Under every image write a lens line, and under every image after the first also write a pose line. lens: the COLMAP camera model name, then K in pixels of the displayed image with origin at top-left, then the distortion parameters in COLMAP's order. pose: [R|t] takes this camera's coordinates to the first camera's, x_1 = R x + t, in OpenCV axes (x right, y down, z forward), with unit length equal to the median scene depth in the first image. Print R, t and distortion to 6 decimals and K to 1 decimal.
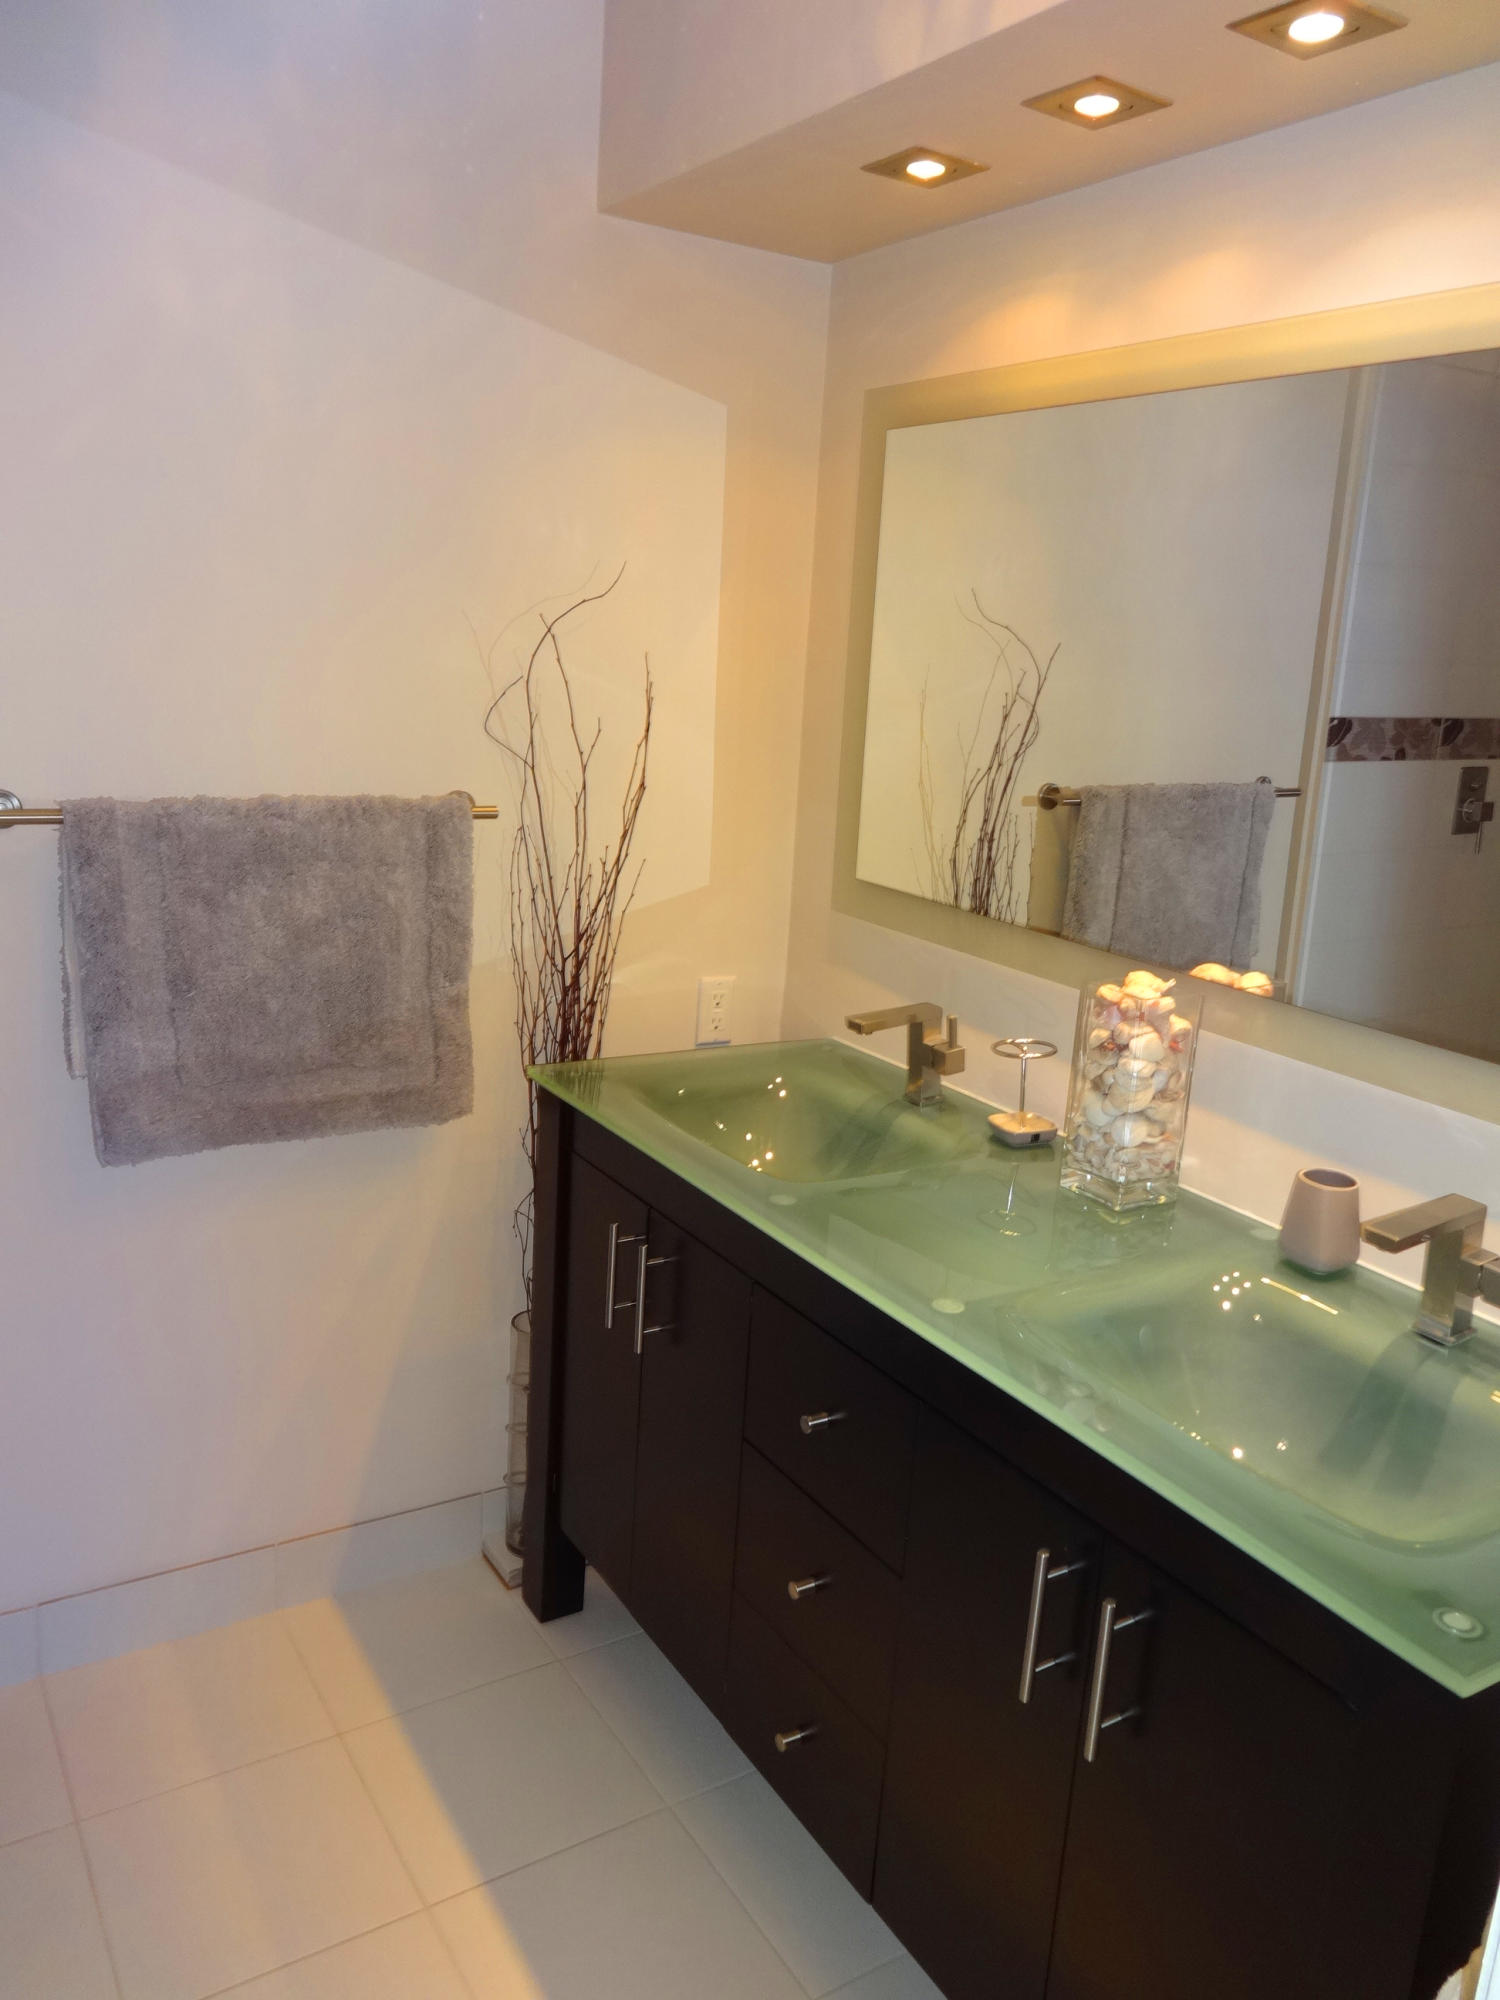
lens RADIAL K [[1500.5, 0, 750.0], [0, 1500.5, 1000.0], [0, 0, 1]] dist [-0.009356, 0.003180]
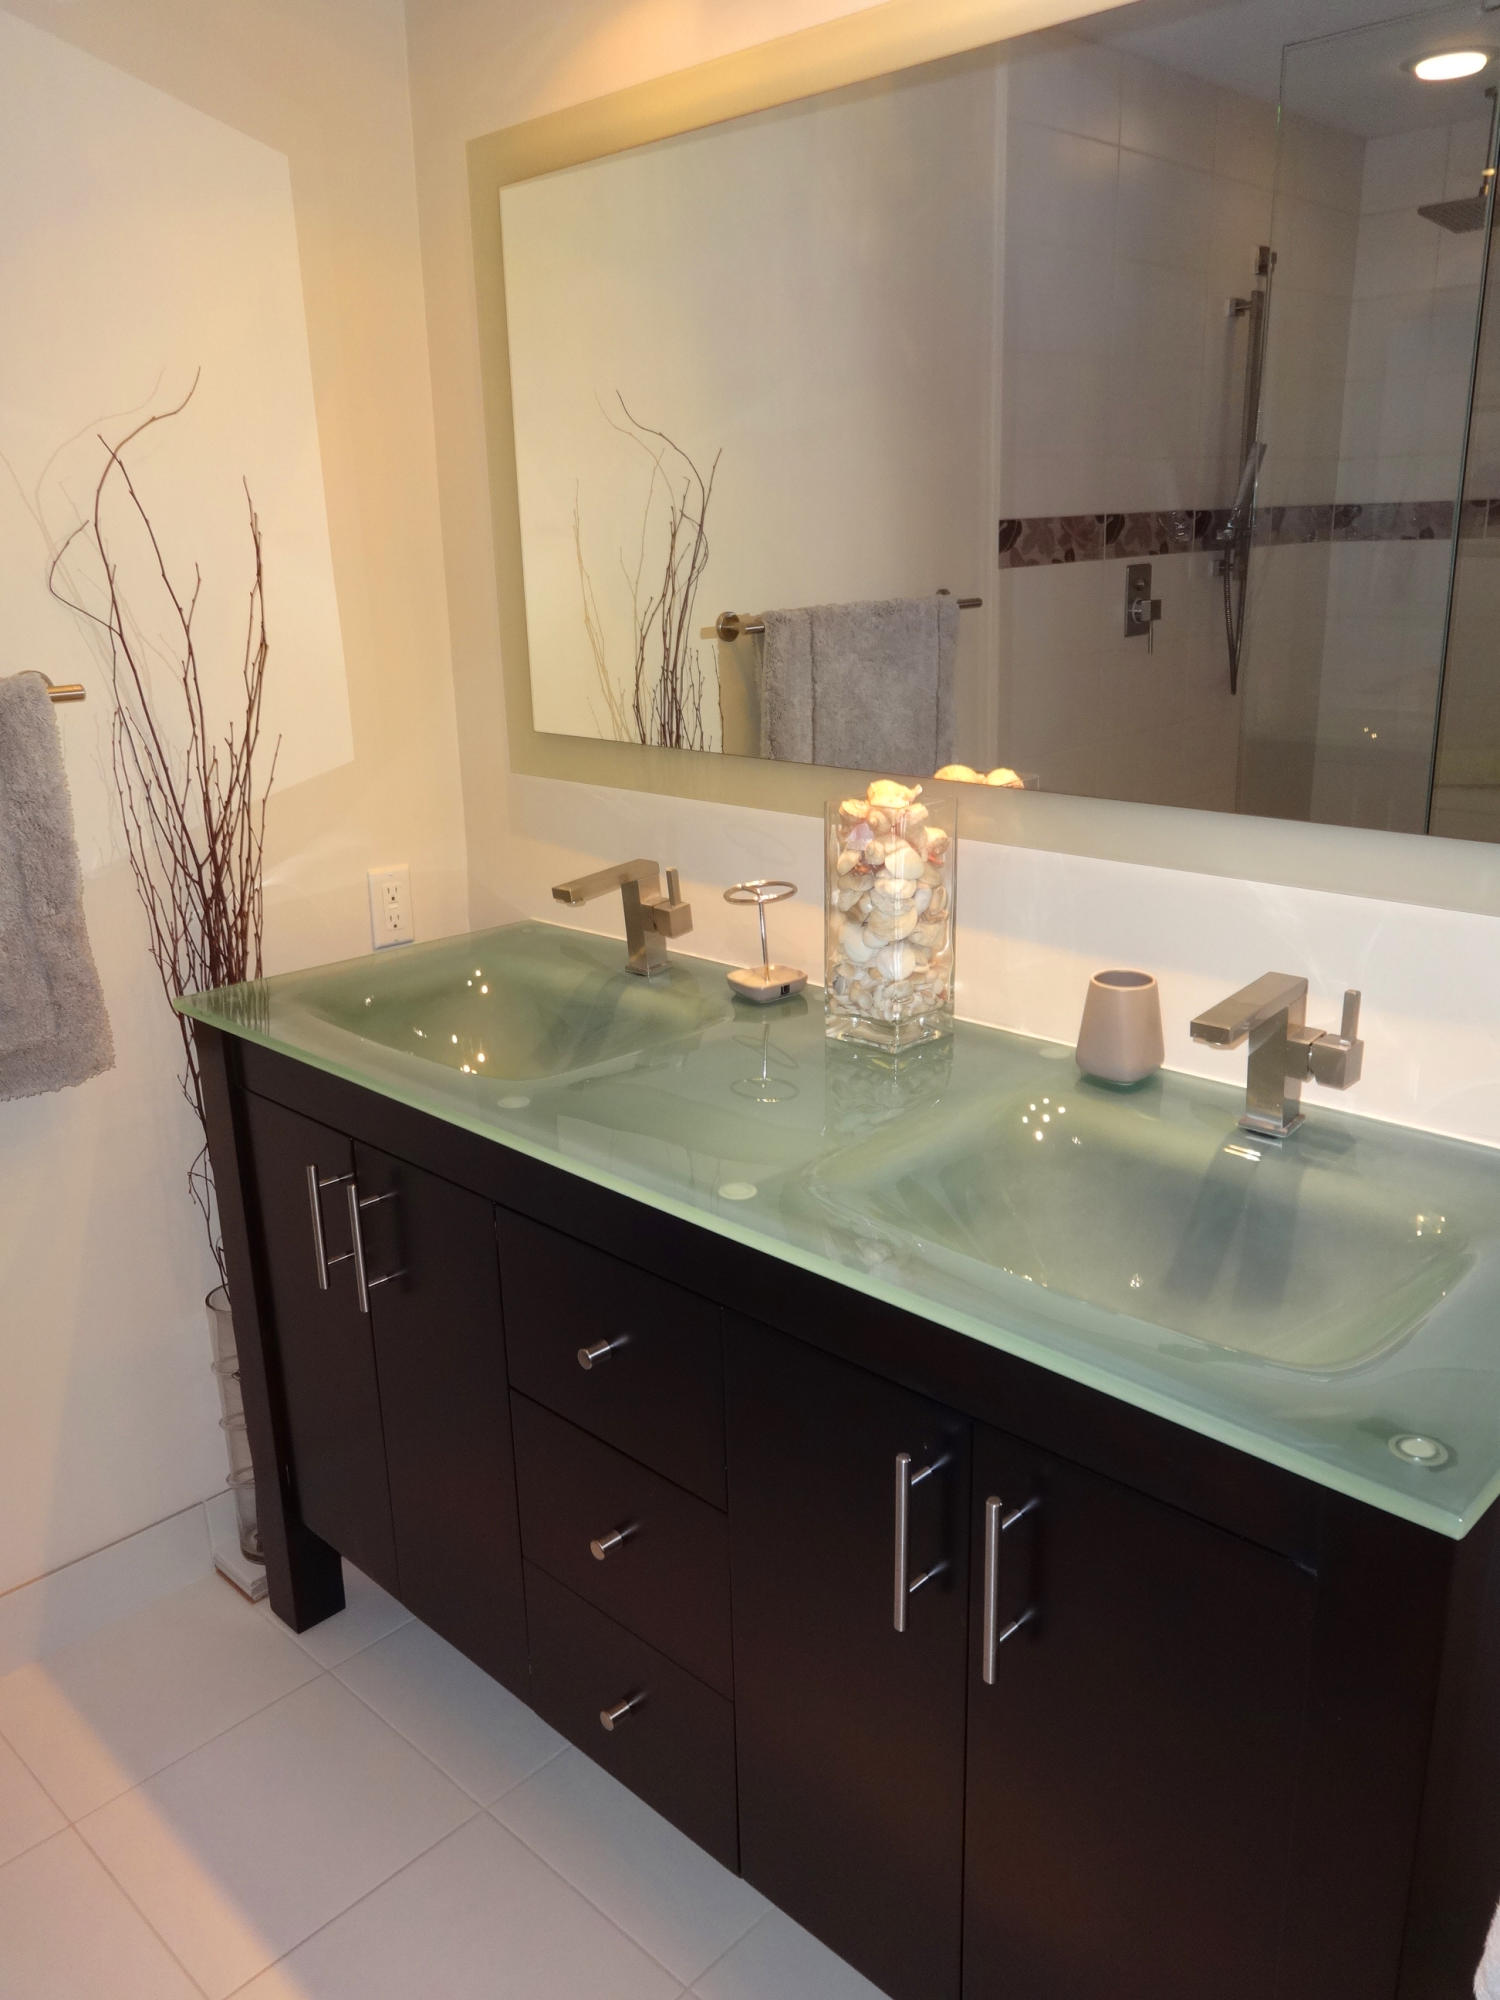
lens RADIAL K [[1497.5, 0, 749.1], [0, 1497.5, 1005.6], [0, 0, 1]] dist [-0.034061, 0.039575]
pose [[0.966603, -0.148365, 0.208968, -0.013431], [0.134009, 0.987636, 0.081340, 0.022533], [-0.218452, -0.050620, 0.974534, 0.123447]]
